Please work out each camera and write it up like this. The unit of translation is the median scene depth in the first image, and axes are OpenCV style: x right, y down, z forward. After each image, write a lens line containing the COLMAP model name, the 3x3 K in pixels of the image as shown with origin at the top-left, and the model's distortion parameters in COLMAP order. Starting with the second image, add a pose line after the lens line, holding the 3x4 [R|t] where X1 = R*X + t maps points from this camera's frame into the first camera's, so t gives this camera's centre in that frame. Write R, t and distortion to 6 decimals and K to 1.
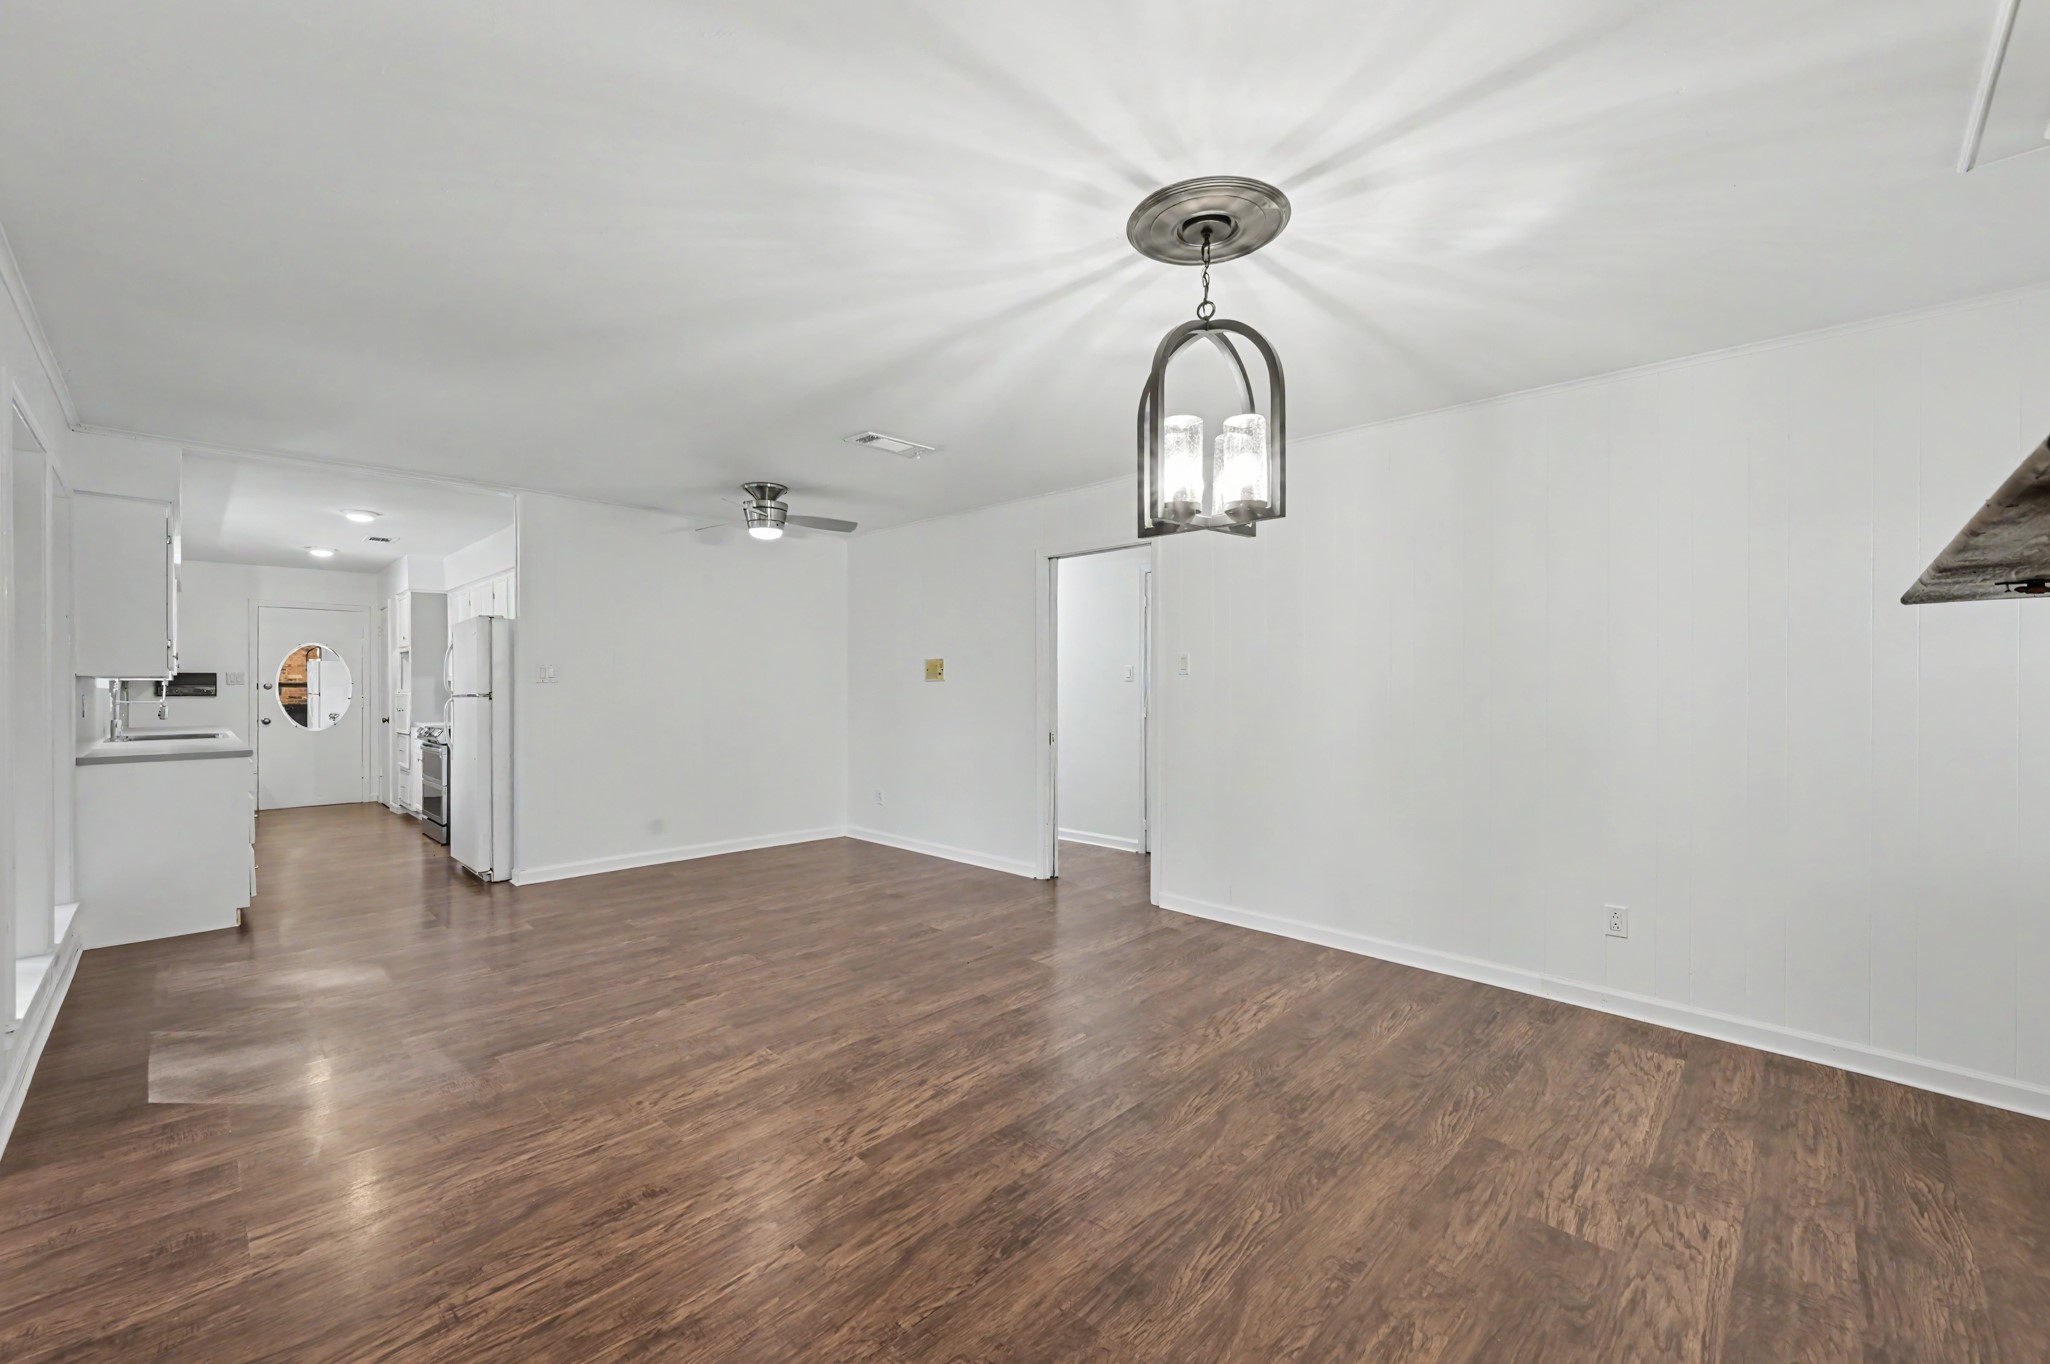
lens RADIAL K [[818.7, 0, 1043.2], [0, 818.7, 689.2], [0, 0, 1]] dist [-0.032865, 0.011814]
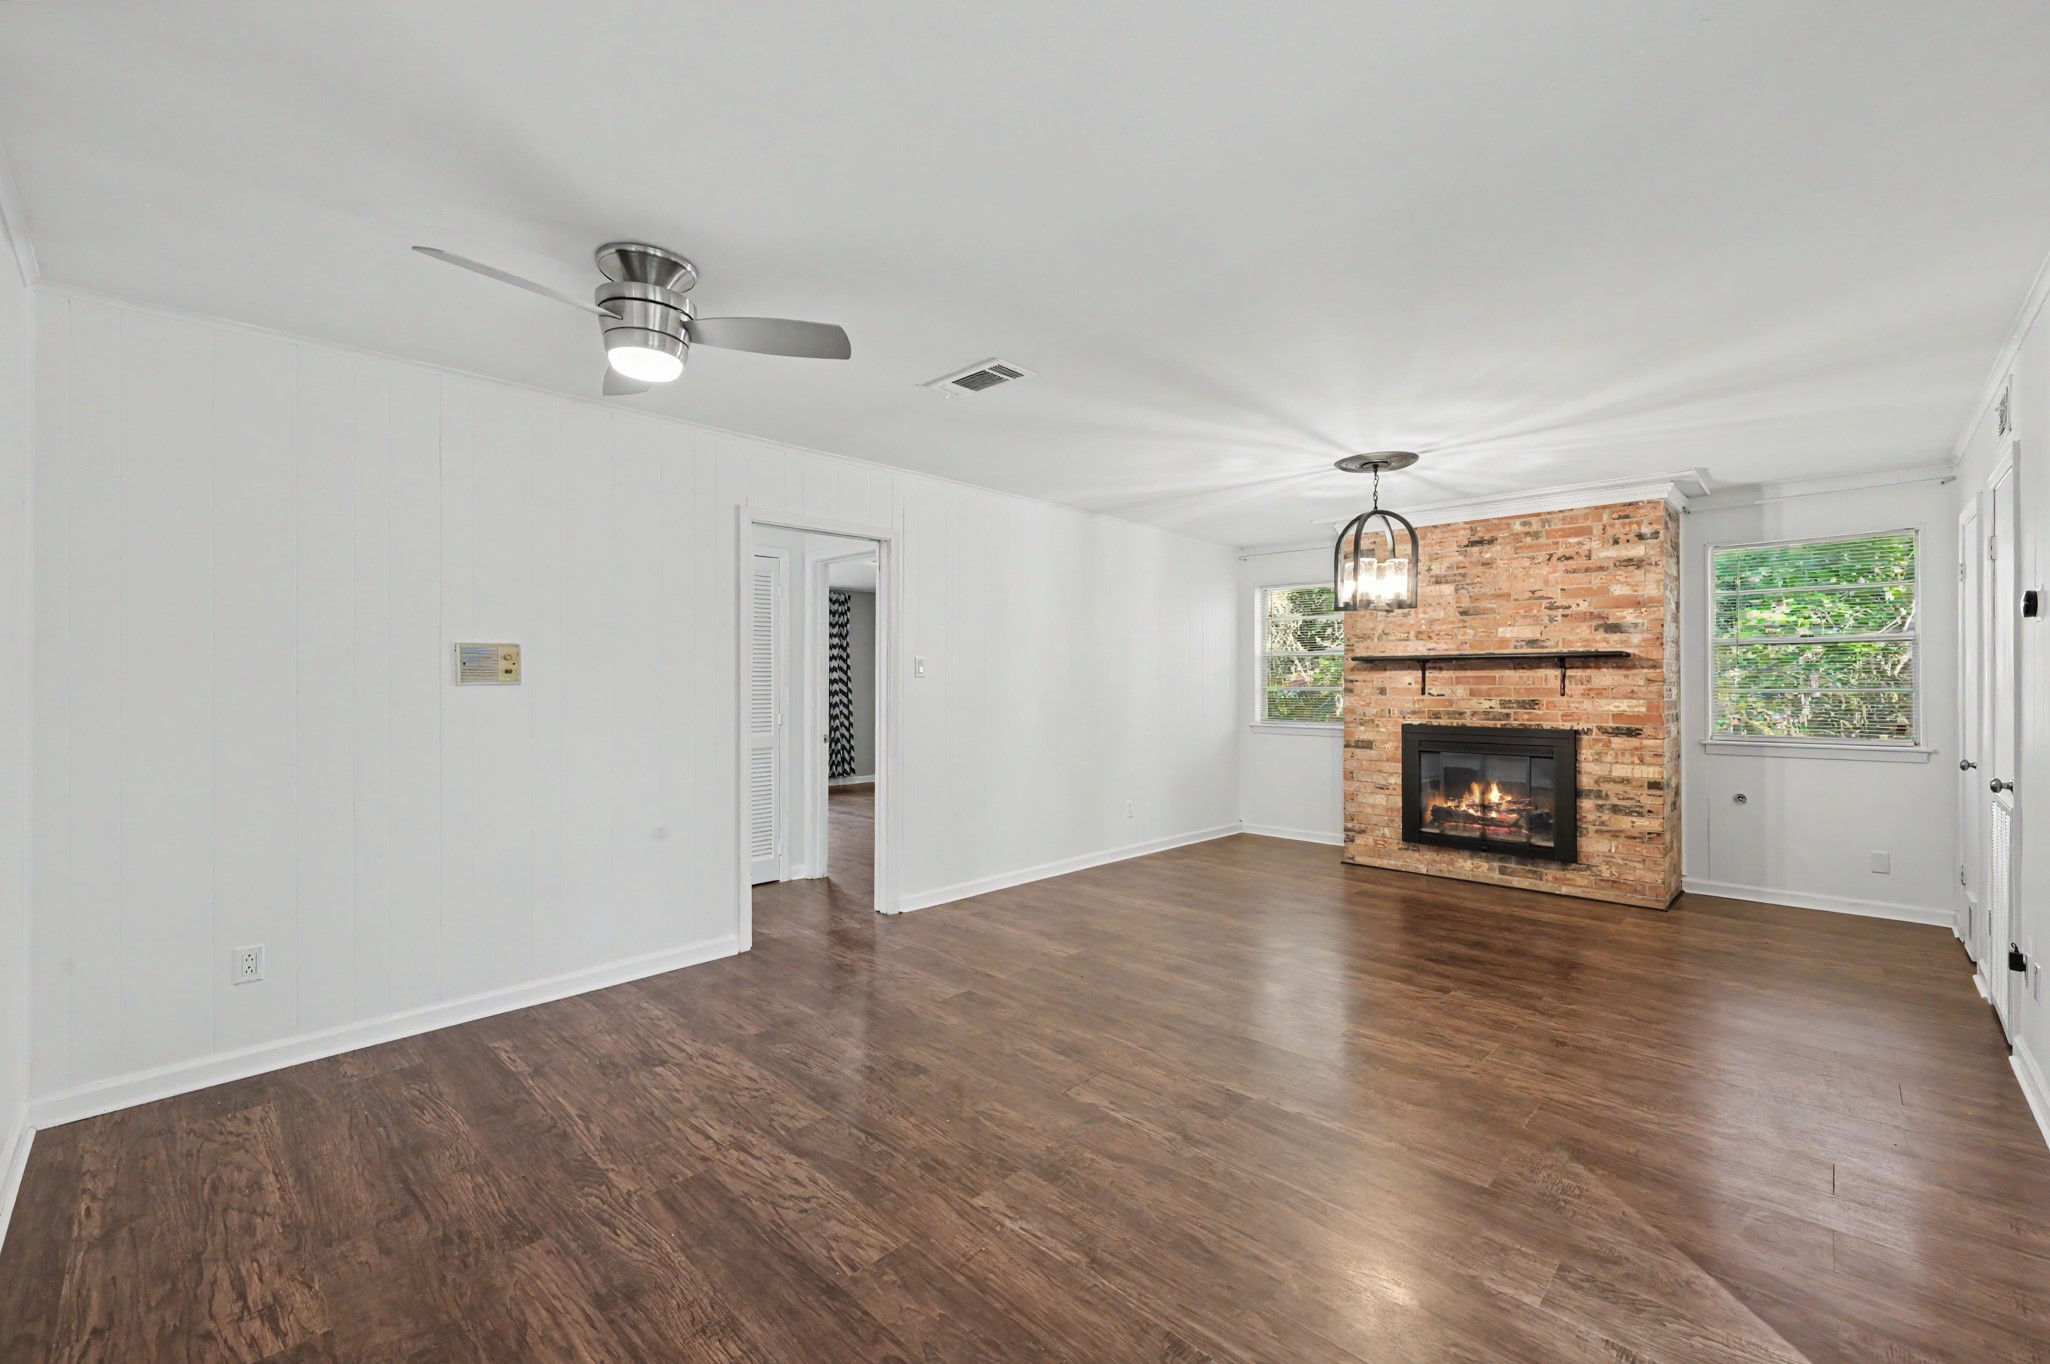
lens RADIAL K [[842.0, 0, 1025.0], [0, 842.0, 682.0], [0, 0, 1]] dist [0.000246, 0.000175]
pose [[0.016919, -0.002065, 0.999855, -0.894269], [0.009006, 0.999958, 0.001913, -0.013240], [-0.999816, 0.008972, 0.016937, 0.858738]]
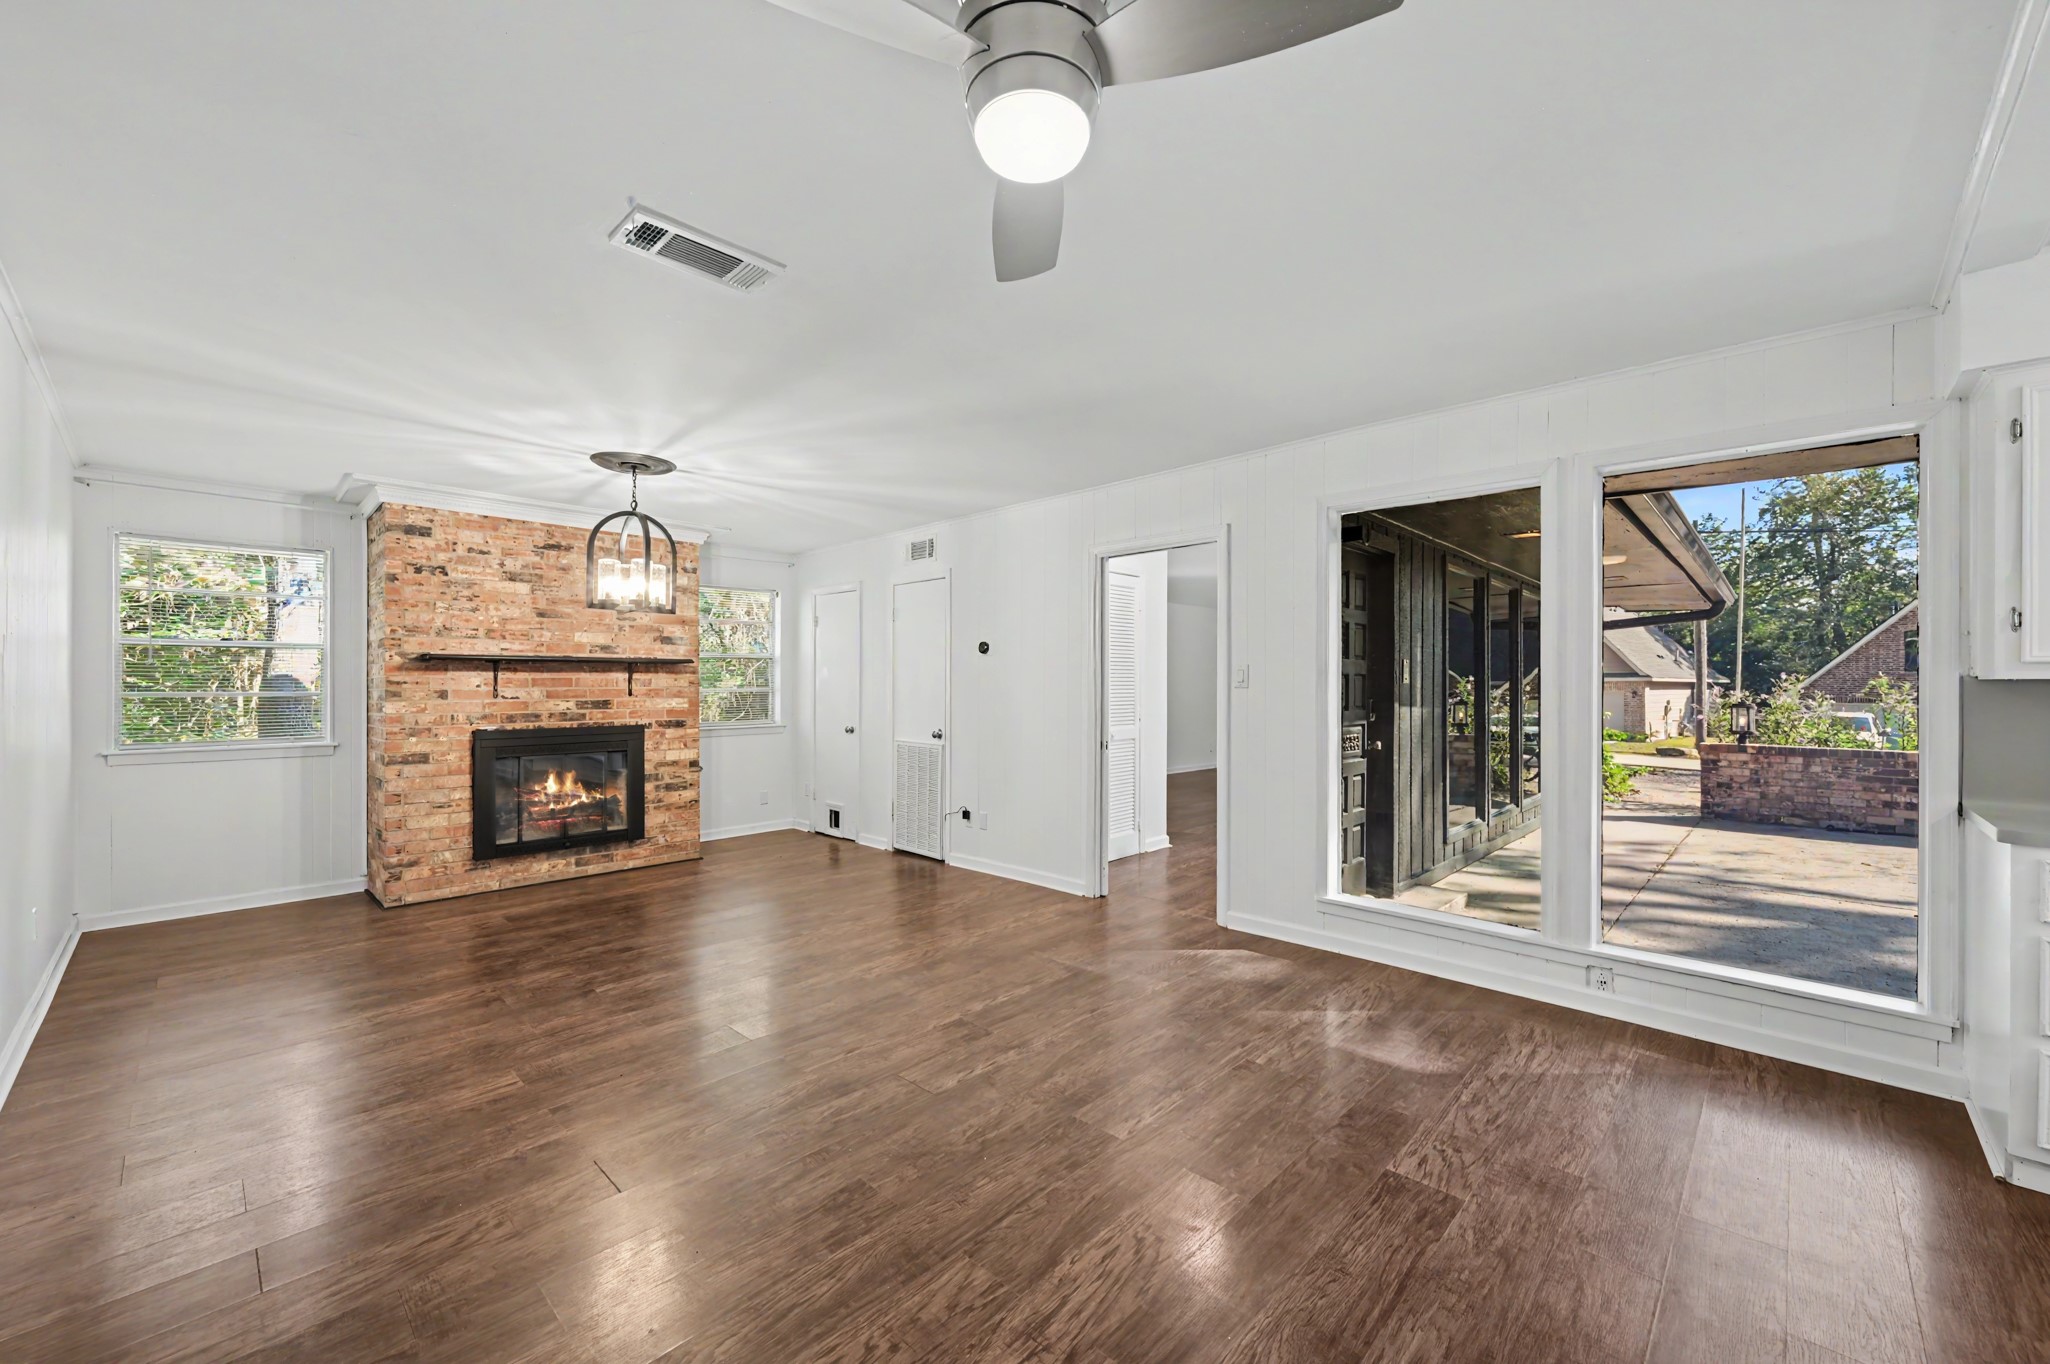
lens RADIAL K [[807.8, 0, 1028.8], [0, 807.8, 680.2], [0, 0, 1]] dist [0.003274, 0.000011]
pose [[-0.999929, -0.000601, 0.011930, -0.378679], [-0.000574, 0.999997, 0.002274, -0.013634], [-0.011932, 0.002267, -0.999926, 1.402946]]
